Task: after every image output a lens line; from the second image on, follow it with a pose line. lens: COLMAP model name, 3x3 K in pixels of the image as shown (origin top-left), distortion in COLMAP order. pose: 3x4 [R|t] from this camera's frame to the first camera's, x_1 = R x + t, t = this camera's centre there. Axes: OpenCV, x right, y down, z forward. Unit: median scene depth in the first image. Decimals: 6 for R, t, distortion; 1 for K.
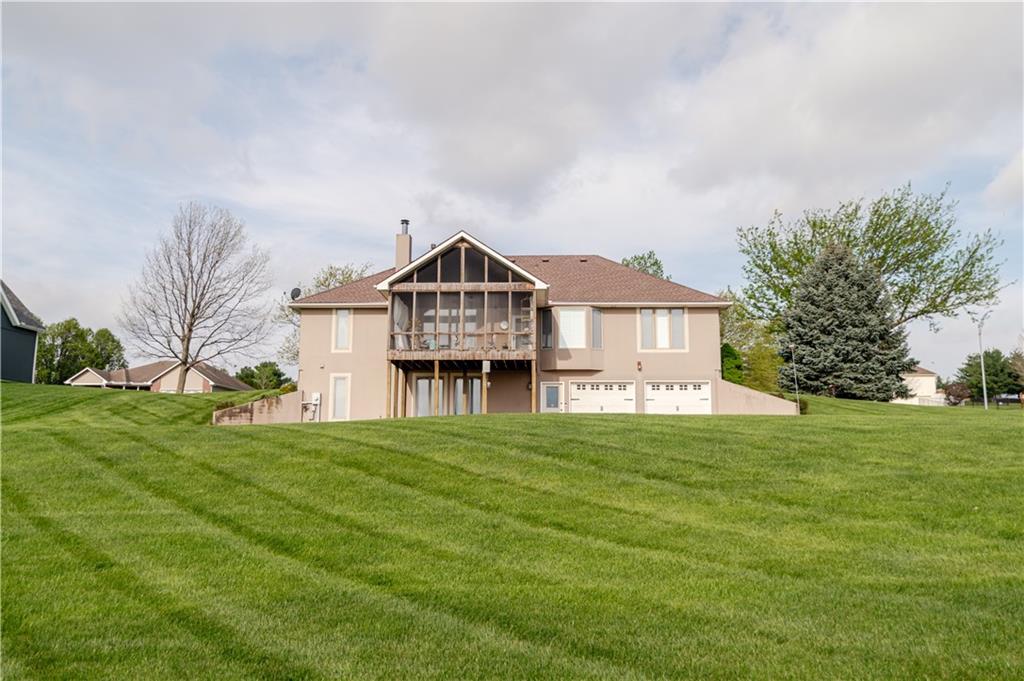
lens RADIAL K [[778.0, 0, 513.9], [0, 778.0, 336.8], [0, 0, 1]] dist [0.005048, -0.009675]
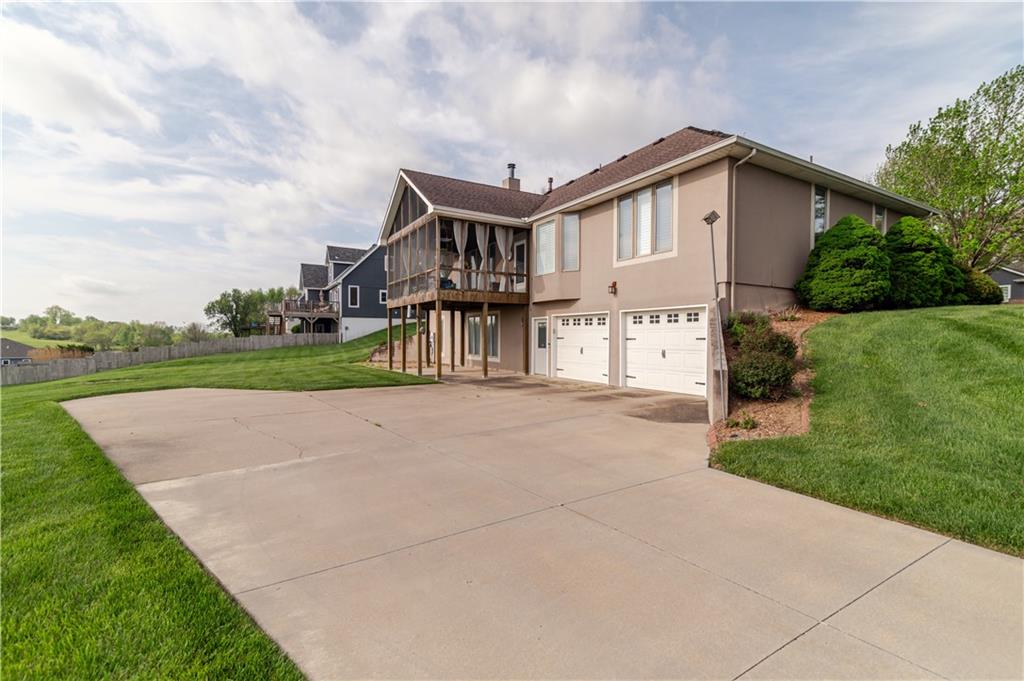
lens RADIAL K [[465.9, 0, 511.1], [0, 465.9, 337.1], [0, 0, 1]] dist [0.019163, -0.002063]
pose [[0.542438, -0.000853, -0.840095, 0.444988], [0.135368, 0.987021, 0.086403, 0.032413], [0.829118, -0.160590, 0.535513, 0.708840]]
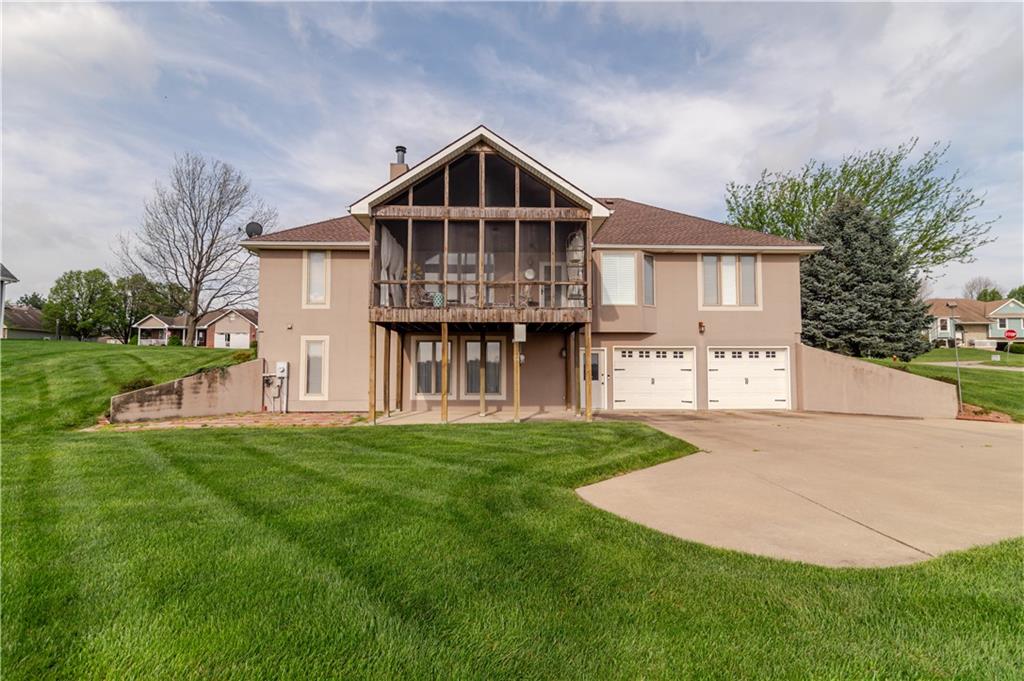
lens RADIAL K [[465.9, 0, 511.1], [0, 465.9, 338.9], [0, 0, 1]] dist [0.019163, -0.002063]
pose [[0.998062, 0.000762, 0.062226, -0.060632], [-0.006815, 0.995248, 0.097131, 0.004037], [-0.061857, -0.097367, 0.993324, 0.539078]]
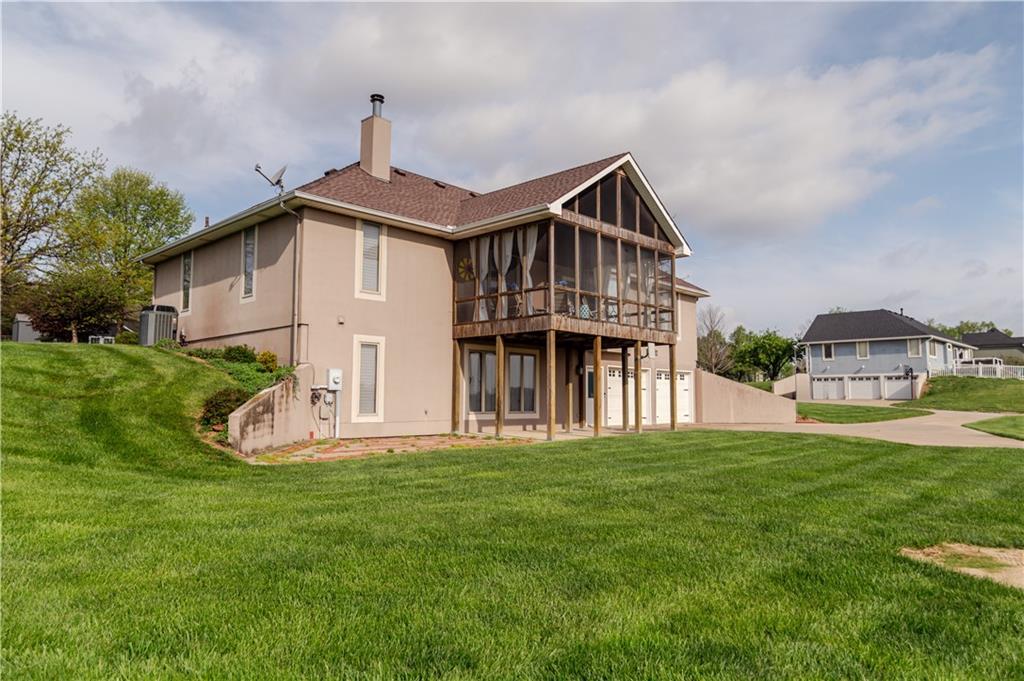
lens RADIAL K [[657.7, 0, 515.9], [0, 657.7, 345.1], [0, 0, 1]] dist [0.003299, -0.004689]
pose [[0.668165, 0.061448, 0.741471, -0.511688], [-0.120469, 0.992368, 0.026318, 0.028298], [-0.734195, -0.106909, 0.670468, 0.606270]]
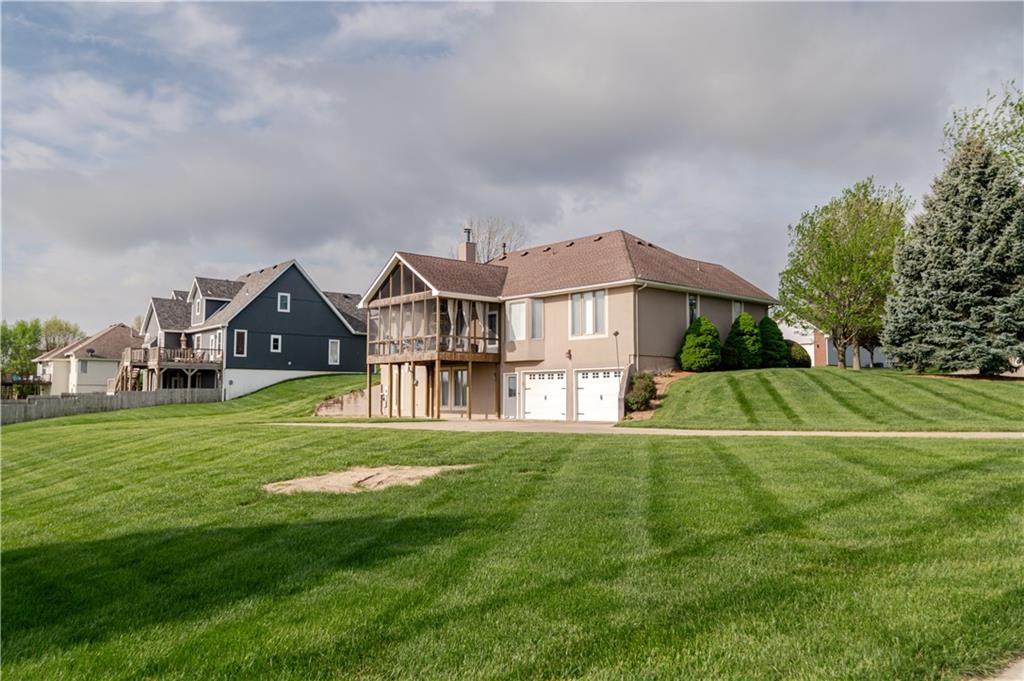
lens RADIAL K [[778.0, 0, 522.9], [0, 778.0, 330.1], [0, 0, 1]] dist [0.005048, -0.009675]
pose [[0.695103, -0.066516, -0.715827, 0.818208], [0.117636, 0.992814, 0.021977, -0.020449], [0.709221, -0.099483, 0.697932, 0.282333]]
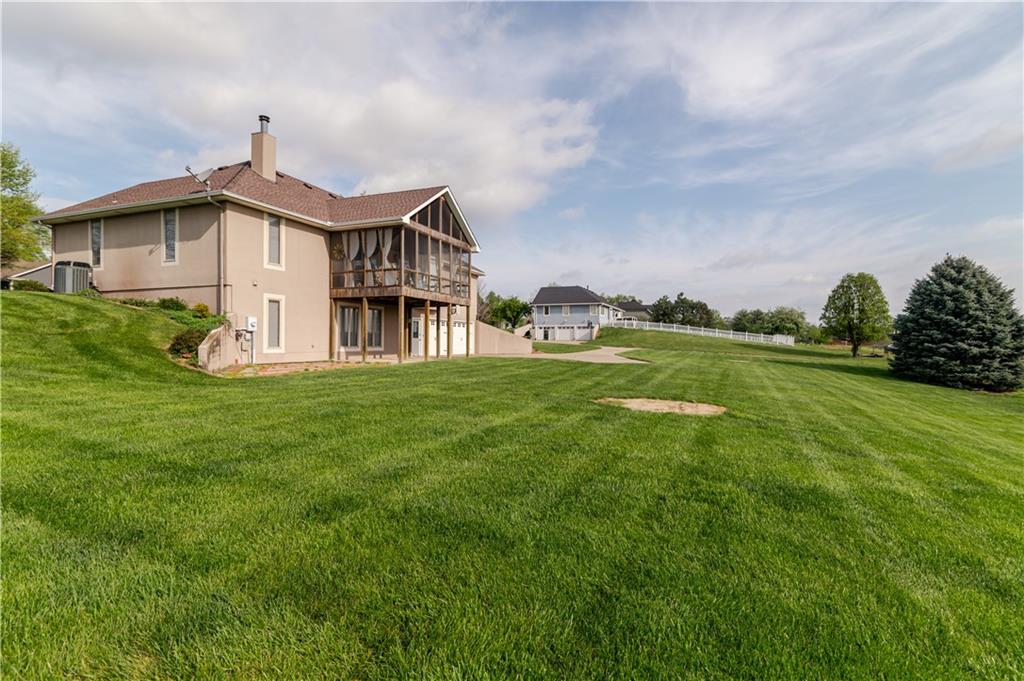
lens RADIAL K [[465.9, 0, 507.5], [0, 465.9, 339.6], [0, 0, 1]] dist [0.019163, -0.002063]
pose [[0.357828, 0.003490, 0.933781, -0.606850], [-0.156358, 0.986098, 0.056232, 0.027637], [-0.920604, -0.166125, 0.353399, 0.592229]]
